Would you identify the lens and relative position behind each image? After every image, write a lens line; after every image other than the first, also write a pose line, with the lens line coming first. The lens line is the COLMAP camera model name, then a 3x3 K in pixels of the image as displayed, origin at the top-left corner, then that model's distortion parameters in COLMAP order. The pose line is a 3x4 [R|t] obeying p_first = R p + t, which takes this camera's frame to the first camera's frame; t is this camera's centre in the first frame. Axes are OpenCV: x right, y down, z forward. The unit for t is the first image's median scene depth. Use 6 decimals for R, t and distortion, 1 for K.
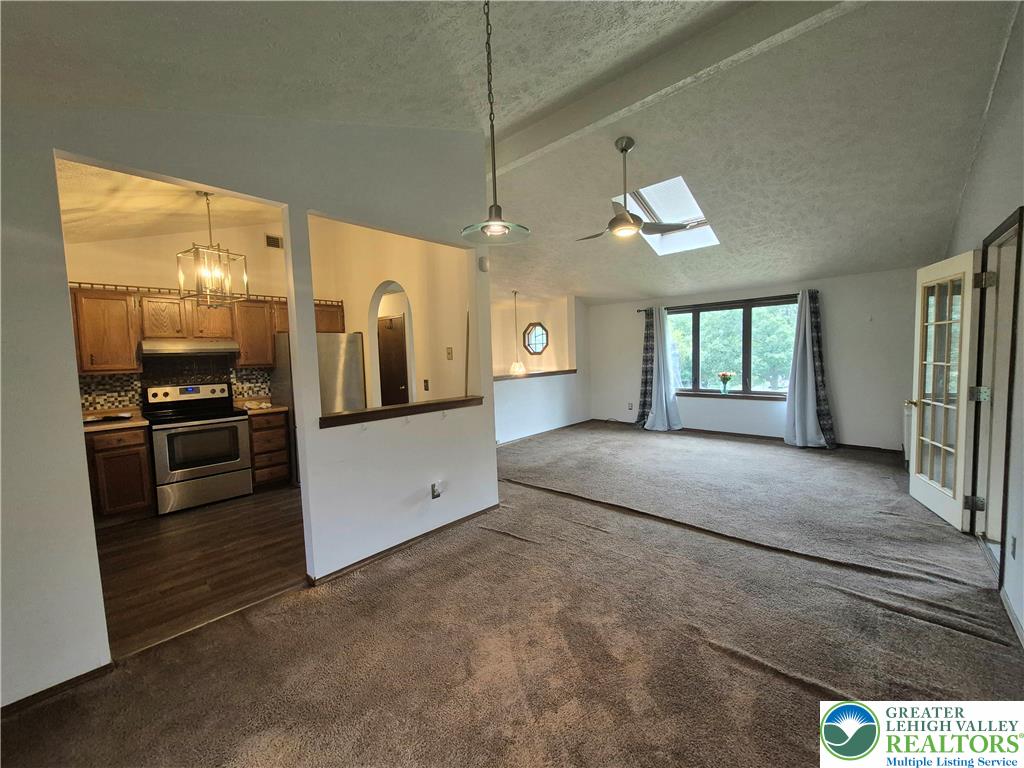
lens RADIAL K [[405.9, 0, 522.8], [0, 405.9, 379.7], [0, 0, 1]] dist [-0.001501, -0.000152]
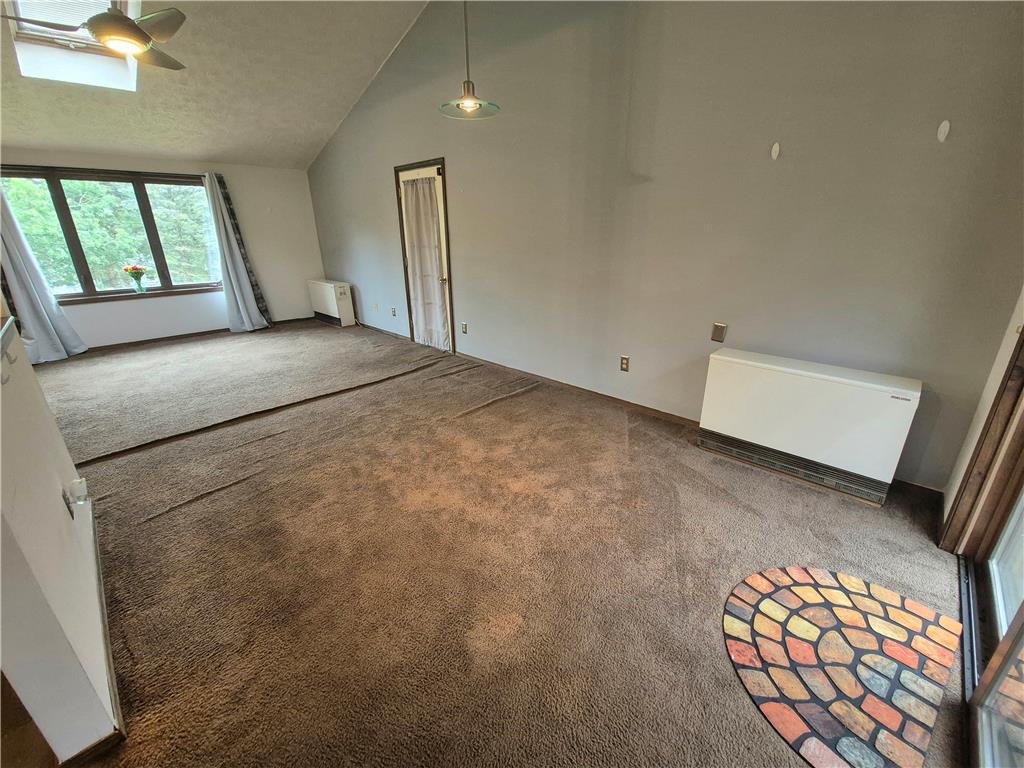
lens RADIAL K [[405.9, 0, 517.3], [0, 405.9, 386.1], [0, 0, 1]] dist [-0.001501, -0.000152]
pose [[0.034506, -0.329582, 0.943496, -0.387921], [0.072425, 0.942401, 0.326550, 0.000152], [-0.996777, 0.057065, 0.056388, 0.235975]]
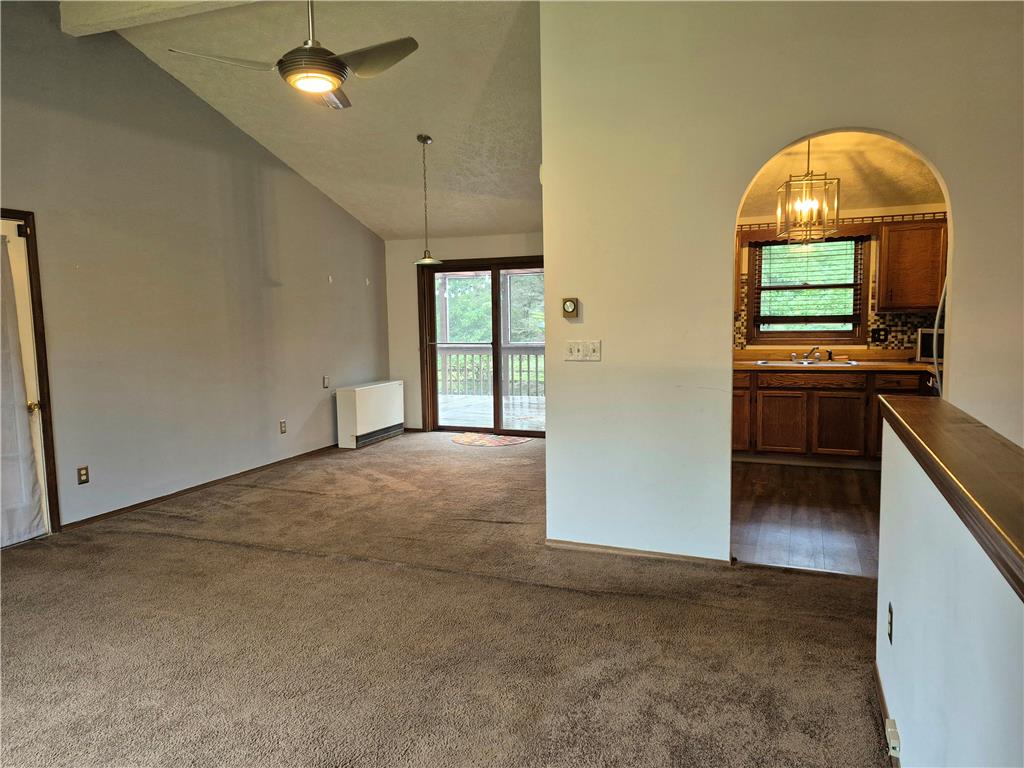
lens RADIAL K [[694.3, 0, 502.1], [0, 694.3, 386.4], [0, 0, 1]] dist [0.027838, -0.019636]
pose [[-0.946934, 0.083056, -0.310513, 0.240317], [0.028907, 0.984129, 0.175082, -0.096497], [0.320127, 0.156815, -0.934306, 1.407378]]
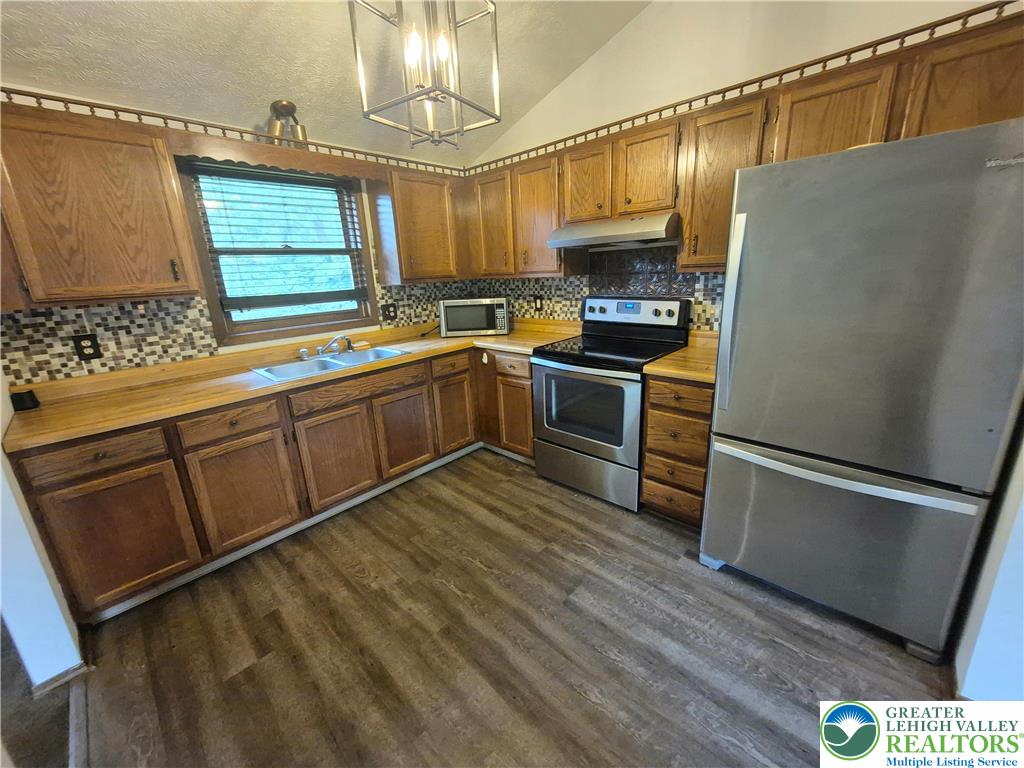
lens RADIAL K [[405.9, 0, 513.0], [0, 405.9, 377.3], [0, 0, 1]] dist [-0.001501, -0.000152]
pose [[-0.025652, 0.288090, -0.957260, -0.158243], [-0.017415, 0.957301, 0.288569, -0.037659], [0.999519, 0.024073, -0.019539, 0.678827]]
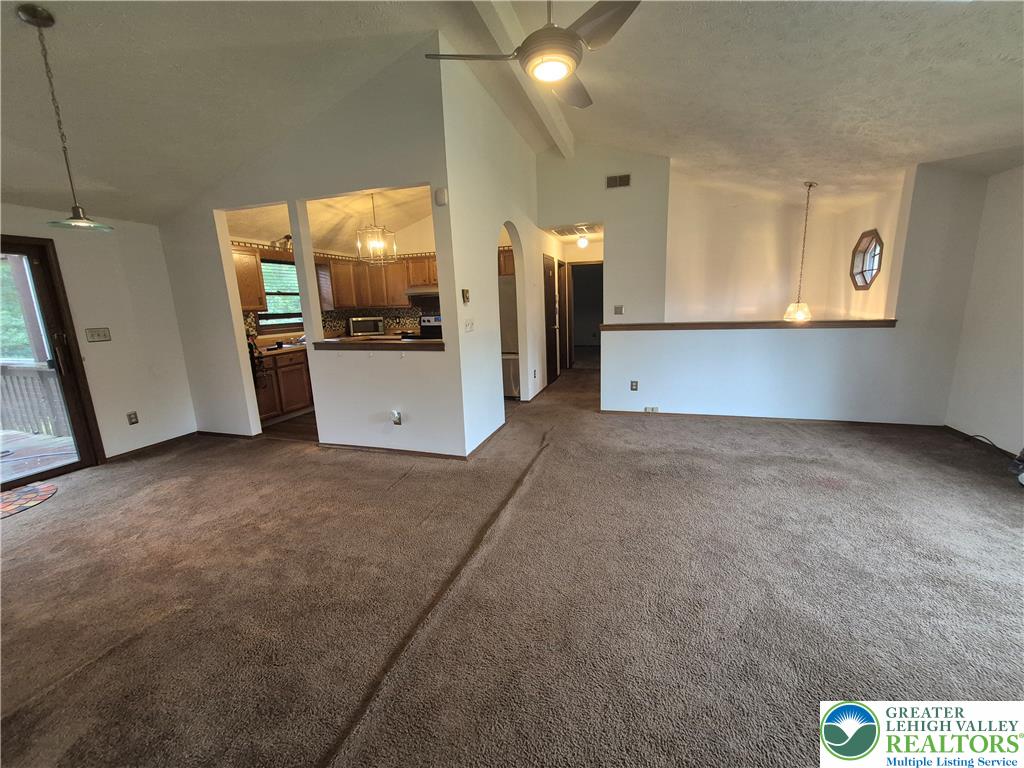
lens RADIAL K [[405.9, 0, 518.0], [0, 405.9, 375.9], [0, 0, 1]] dist [-0.001501, -0.000152]
pose [[0.405352, 0.179899, -0.896285, 0.575952], [-0.038637, 0.982941, 0.179818, -0.041041], [0.913344, -0.038260, 0.405388, 0.519931]]
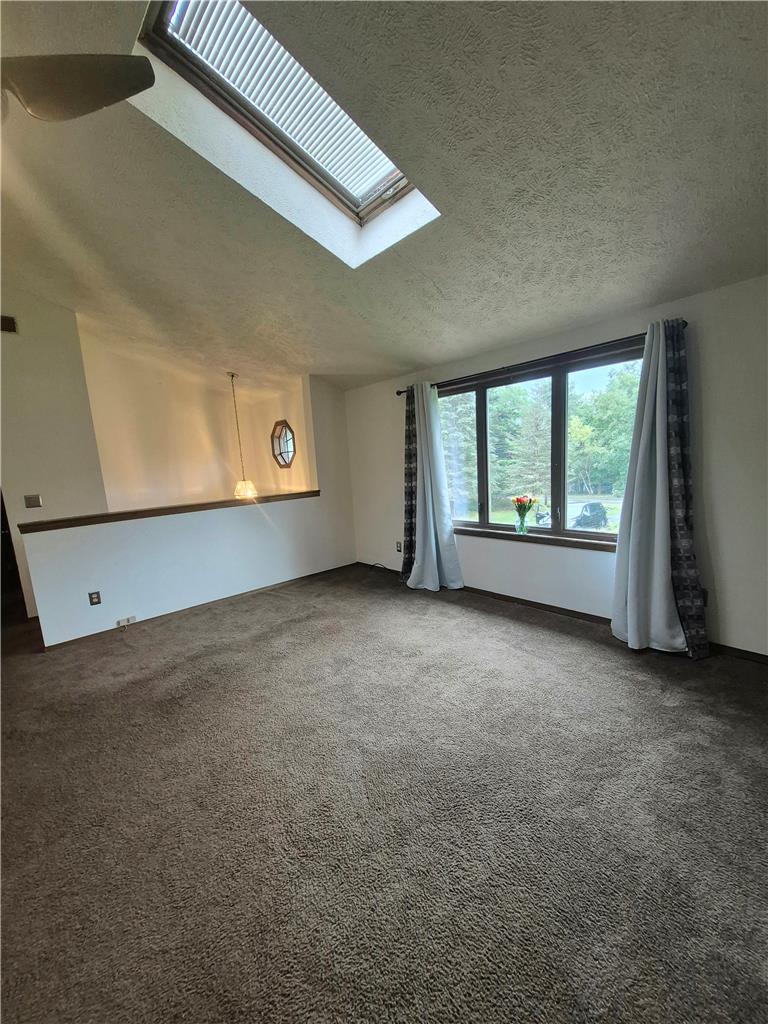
lens RADIAL K [[405.9, 0, 399.6], [0, 405.9, 528.9], [0, 0, 1]] dist [-0.001501, -0.000152]
pose [[0.995591, -0.014081, -0.092735, 0.455987], [0.024242, 0.993706, 0.109367, -0.045681], [0.090611, -0.111133, 0.989666, 0.506077]]
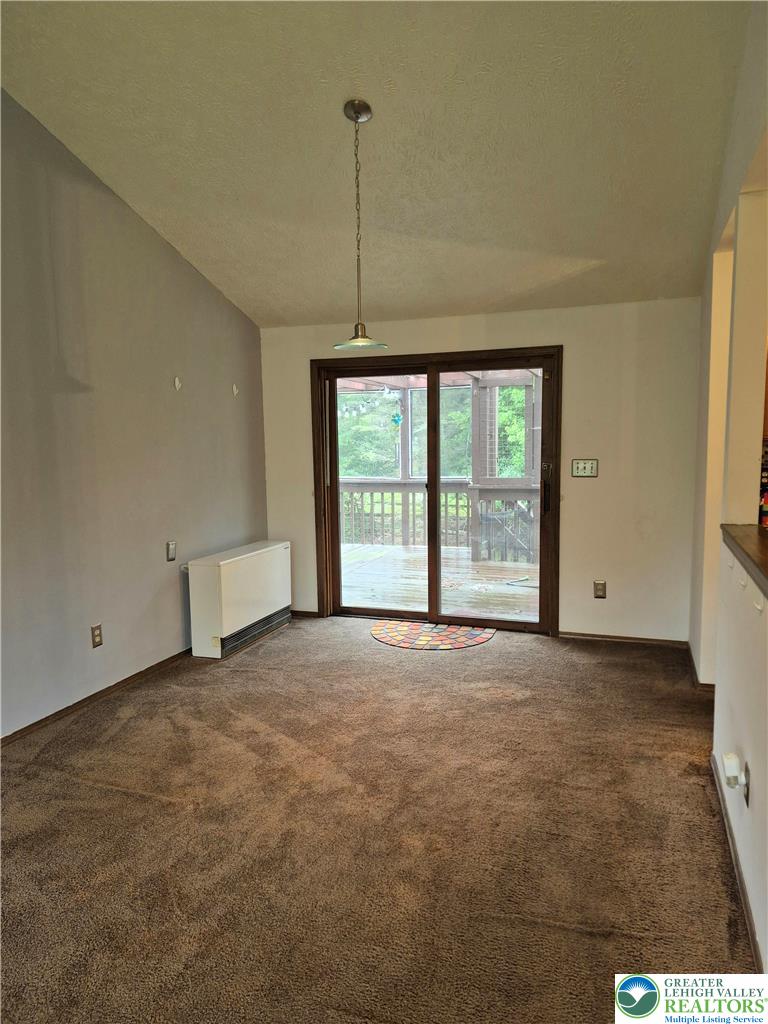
lens RADIAL K [[694.3, 0, 378.9], [0, 694.3, 522.0], [0, 0, 1]] dist [0.027838, -0.019636]
pose [[-0.932360, 0.089831, -0.350194, 0.200729], [0.022071, 0.980975, 0.192875, -0.066447], [0.360858, 0.172100, -0.916604, 0.874858]]
